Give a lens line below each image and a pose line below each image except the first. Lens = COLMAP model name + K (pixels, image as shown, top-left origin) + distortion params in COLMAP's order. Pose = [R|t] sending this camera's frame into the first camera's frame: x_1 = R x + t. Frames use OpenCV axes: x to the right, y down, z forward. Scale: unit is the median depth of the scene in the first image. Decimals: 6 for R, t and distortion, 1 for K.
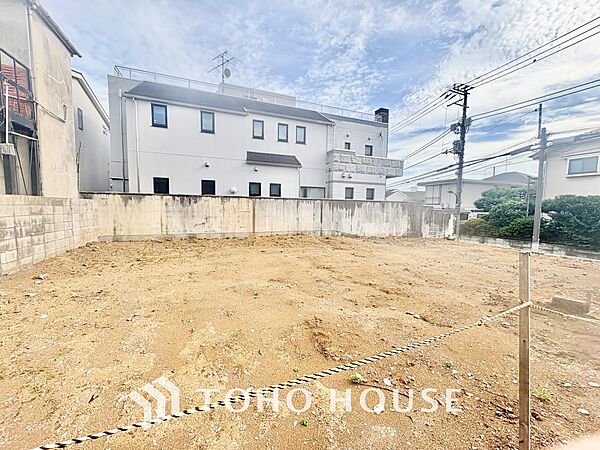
lens RADIAL K [[240.7, 0, 301.6], [0, 240.7, 224.6], [0, 0, 1]] dist [0.002295, 0.000350]
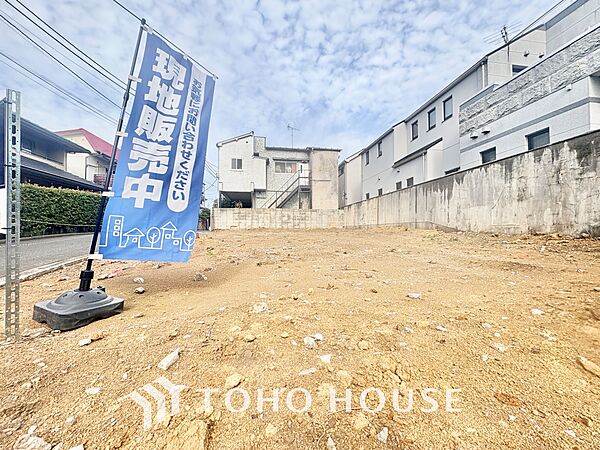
lens RADIAL K [[238.8, 0, 301.5], [0, 238.8, 224.4], [0, 0, 1]] dist [-0.000954, 0.000119]
pose [[-0.219620, -0.043545, -0.974613, 0.904099], [-0.078904, 0.996523, -0.026744, 0.080200], [0.972389, 0.071027, -0.222292, 0.752230]]
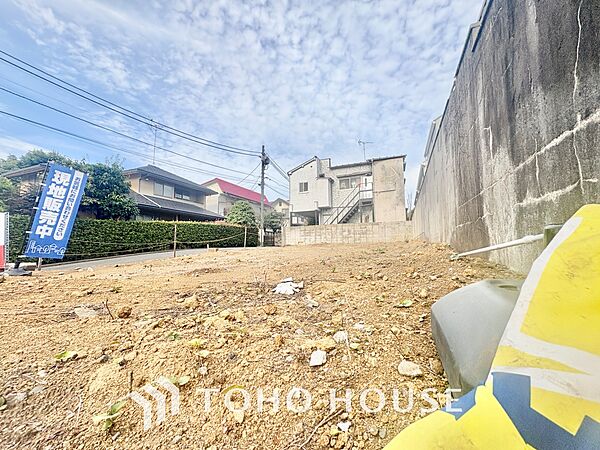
lens RADIAL K [[238.8, 0, 301.5], [0, 238.8, 224.4], [0, 0, 1]] dist [-0.000954, 0.000119]
pose [[-0.699575, -0.076287, -0.710476, 0.761687], [-0.054319, 0.997085, -0.053576, 0.053436], [0.712492, 0.001112, -0.701679, 1.158112]]
